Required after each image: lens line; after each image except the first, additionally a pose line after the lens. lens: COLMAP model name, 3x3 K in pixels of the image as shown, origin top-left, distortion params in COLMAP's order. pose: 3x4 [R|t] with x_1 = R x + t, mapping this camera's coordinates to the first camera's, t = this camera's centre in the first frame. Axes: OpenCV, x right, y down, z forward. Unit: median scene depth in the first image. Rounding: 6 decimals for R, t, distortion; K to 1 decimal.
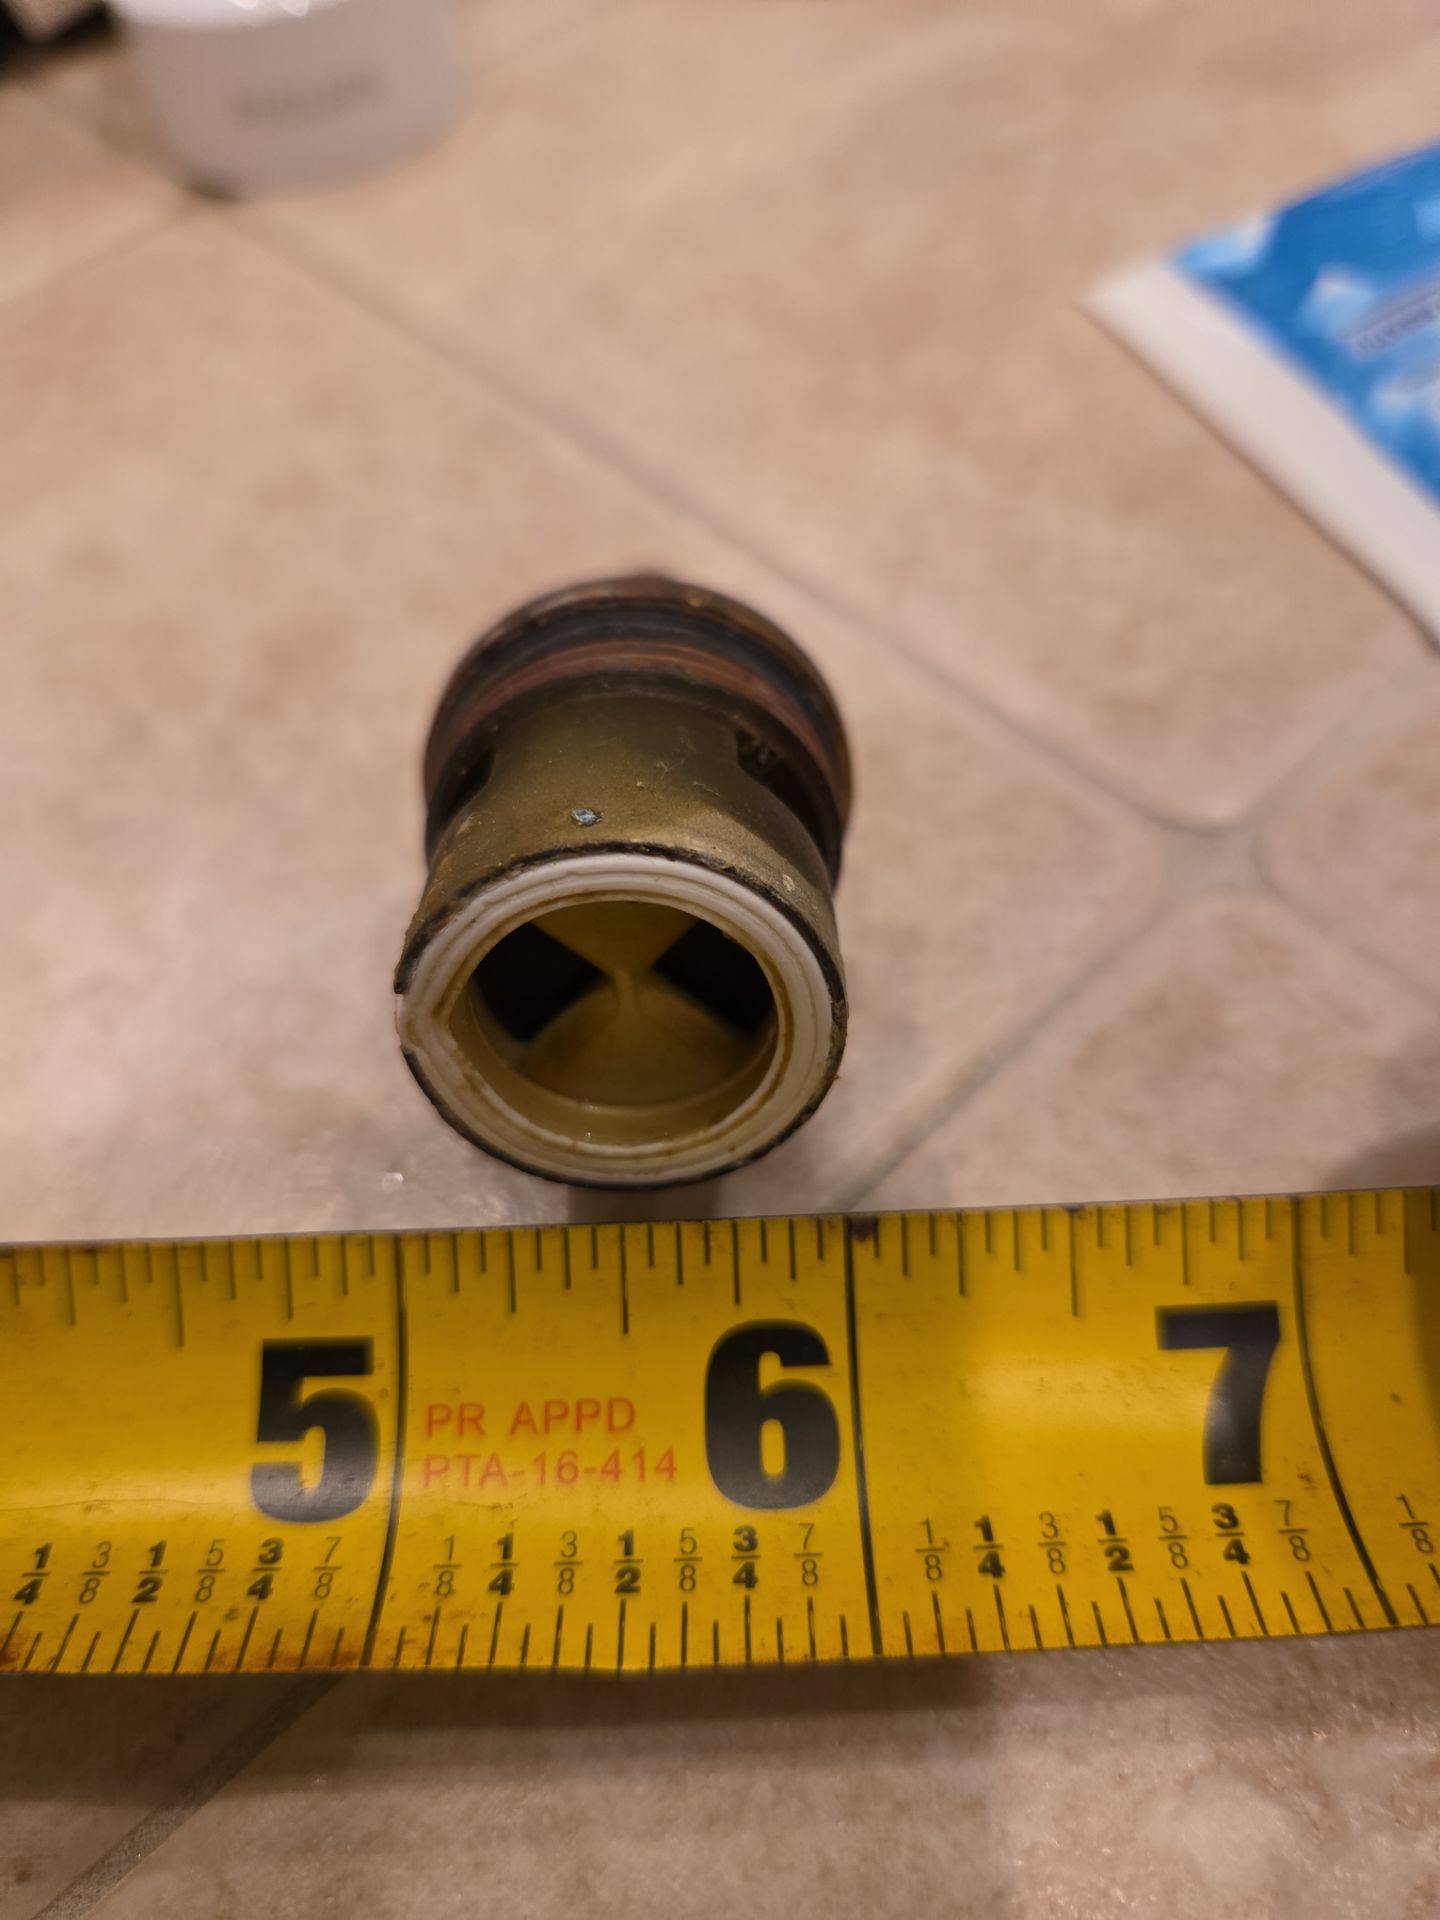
lens RADIAL K [[1371.6, 0, 787.9], [0, 1371.6, 890.6], [0, 0, 1]] dist [-0.003632, -0.076714]
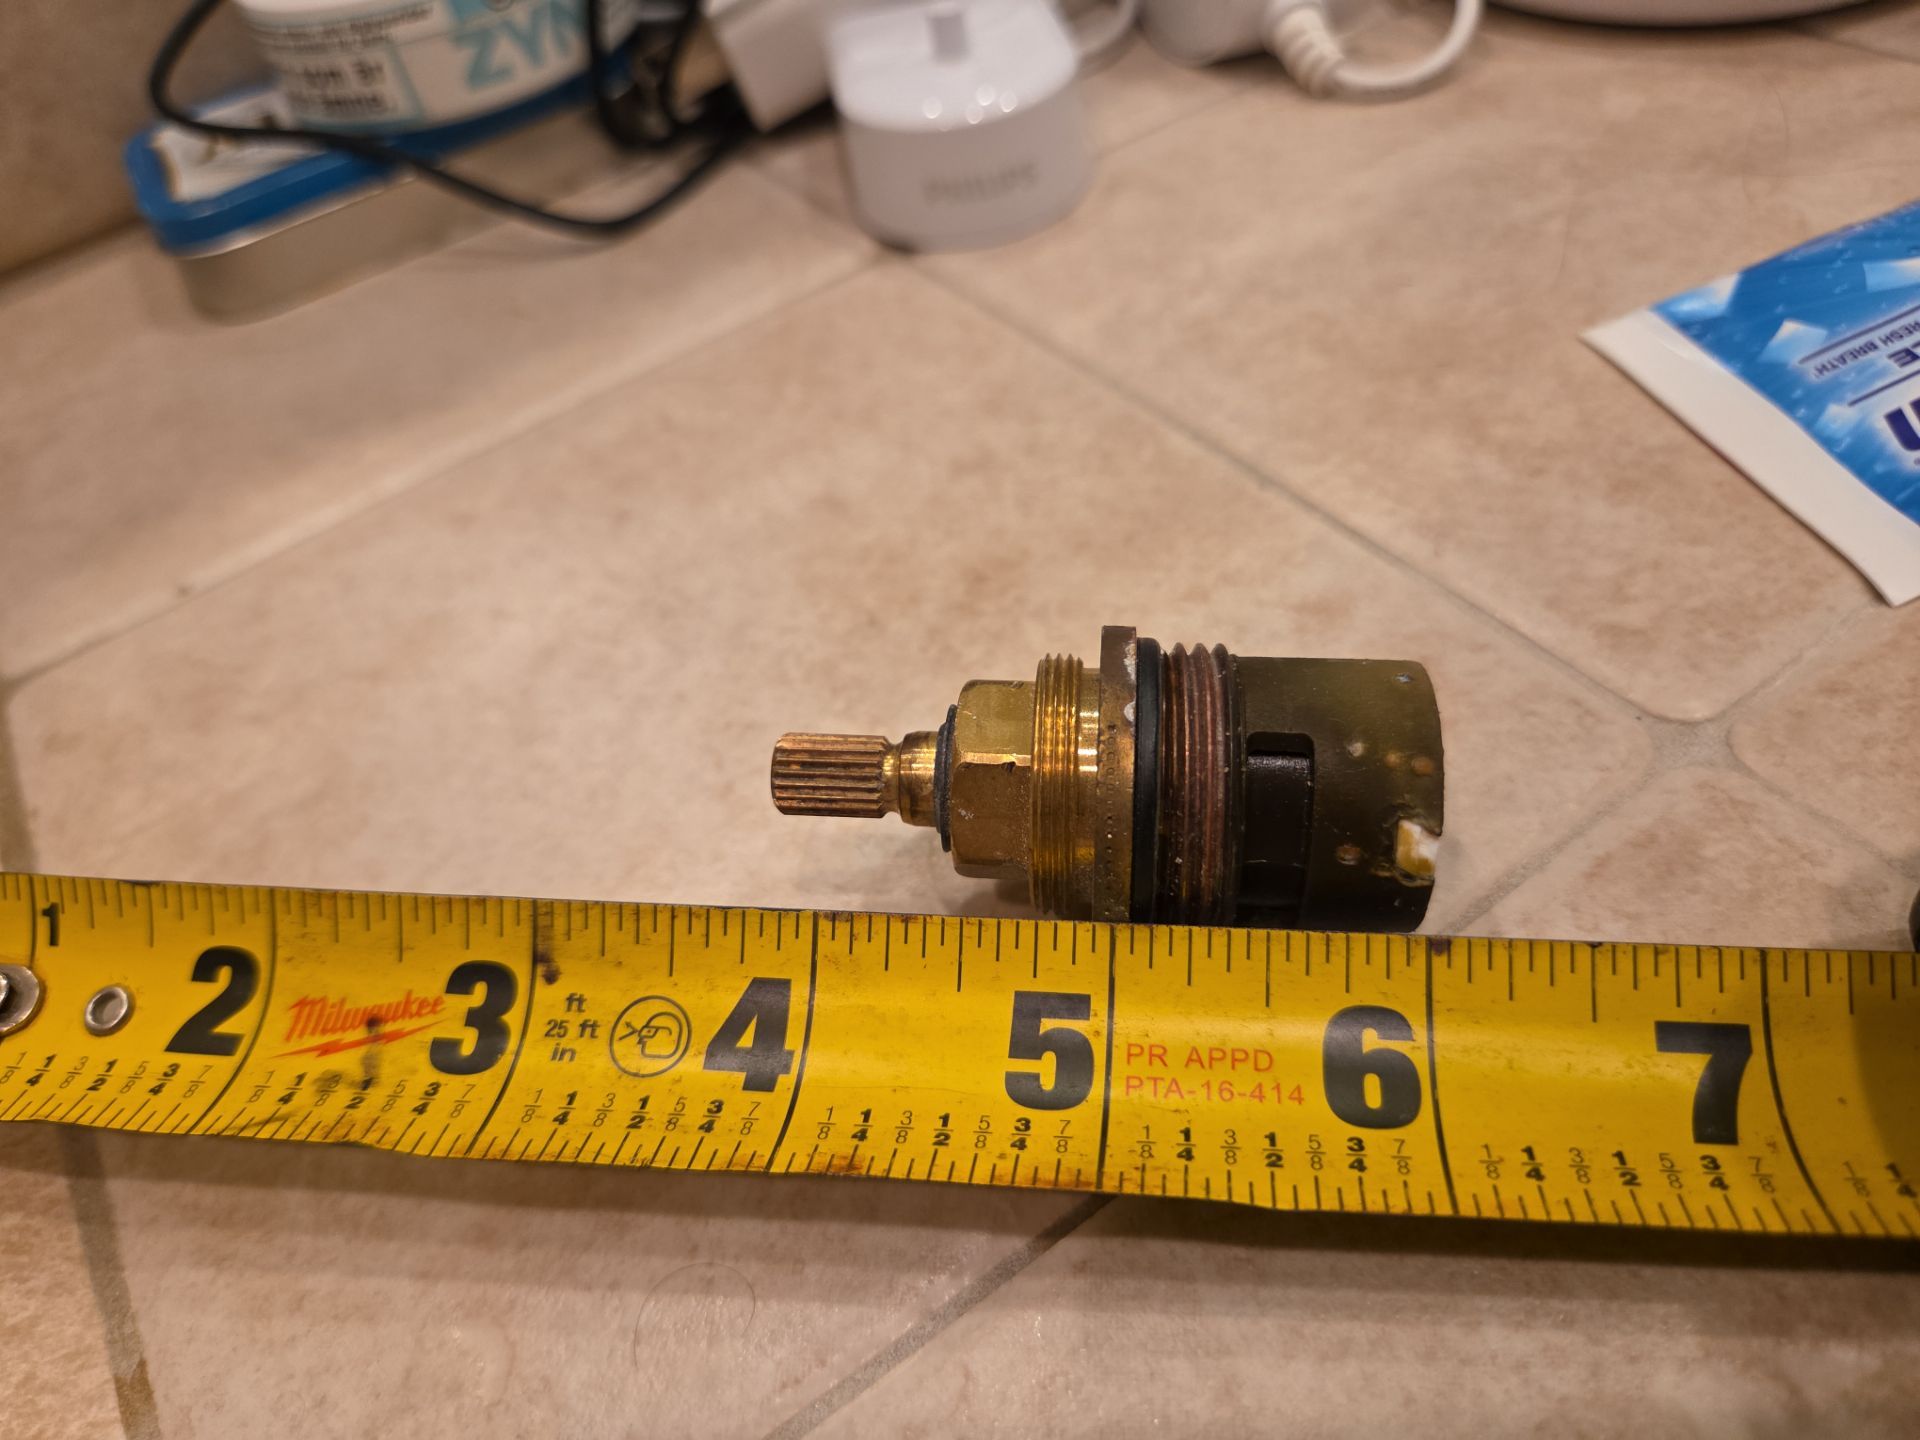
lens RADIAL K [[1345.7, 0, 1088.3], [0, 1345.7, 720.0], [0, 0, 1]] dist [-0.002973, -0.032974]
pose [[0.992316, 0.048449, -0.113850, -0.163687], [-0.064664, 0.987557, -0.143355, 0.251728], [0.105488, 0.149616, 0.983101, -0.448736]]
